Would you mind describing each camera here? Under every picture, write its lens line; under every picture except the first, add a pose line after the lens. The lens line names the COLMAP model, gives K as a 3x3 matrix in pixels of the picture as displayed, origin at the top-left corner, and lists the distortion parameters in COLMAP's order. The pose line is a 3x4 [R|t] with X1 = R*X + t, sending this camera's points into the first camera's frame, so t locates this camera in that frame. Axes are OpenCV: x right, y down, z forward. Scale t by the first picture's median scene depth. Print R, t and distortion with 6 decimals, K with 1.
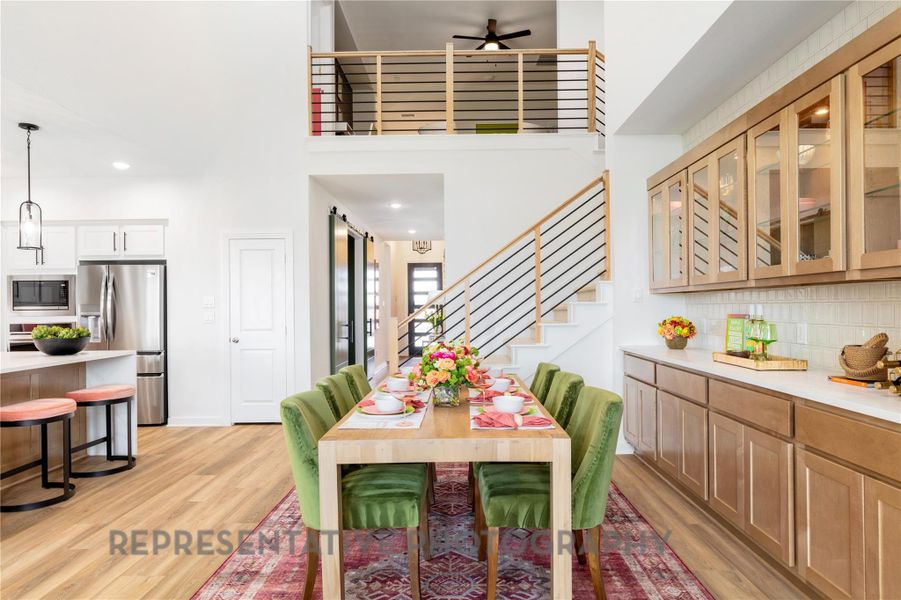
lens RADIAL K [[512.7, 0, 450.5], [0, 512.7, 300.0], [0, 0, 1]] dist [0.002129, -0.000046]
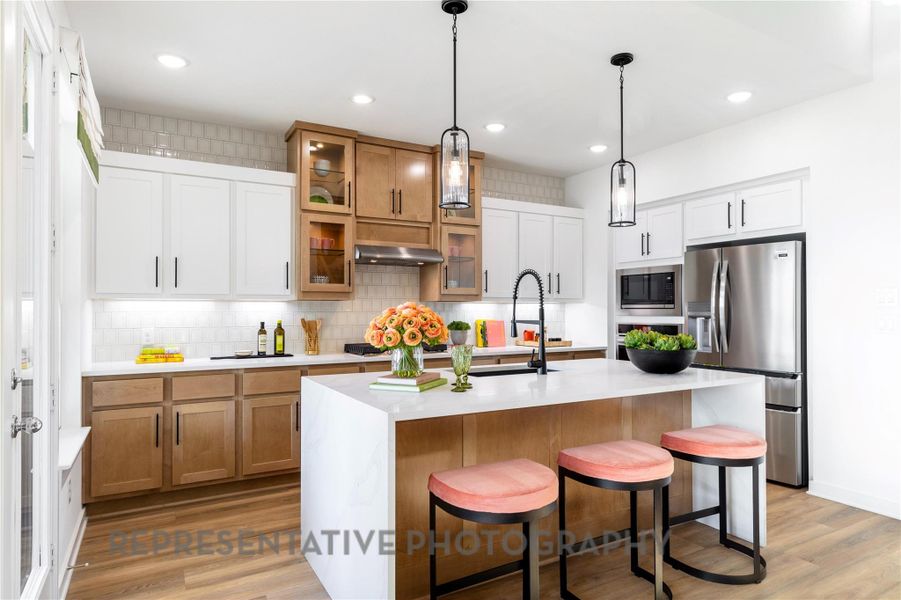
lens RADIAL K [[538.6, 0, 450.4], [0, 538.6, 308.0], [0, 0, 1]] dist [0.003318, 0.000390]
pose [[0.496792, 0.006599, -0.867845, -0.205617], [0.006387, 0.999916, 0.011259, 0.006873], [0.867846, -0.011136, 0.496708, 0.304209]]
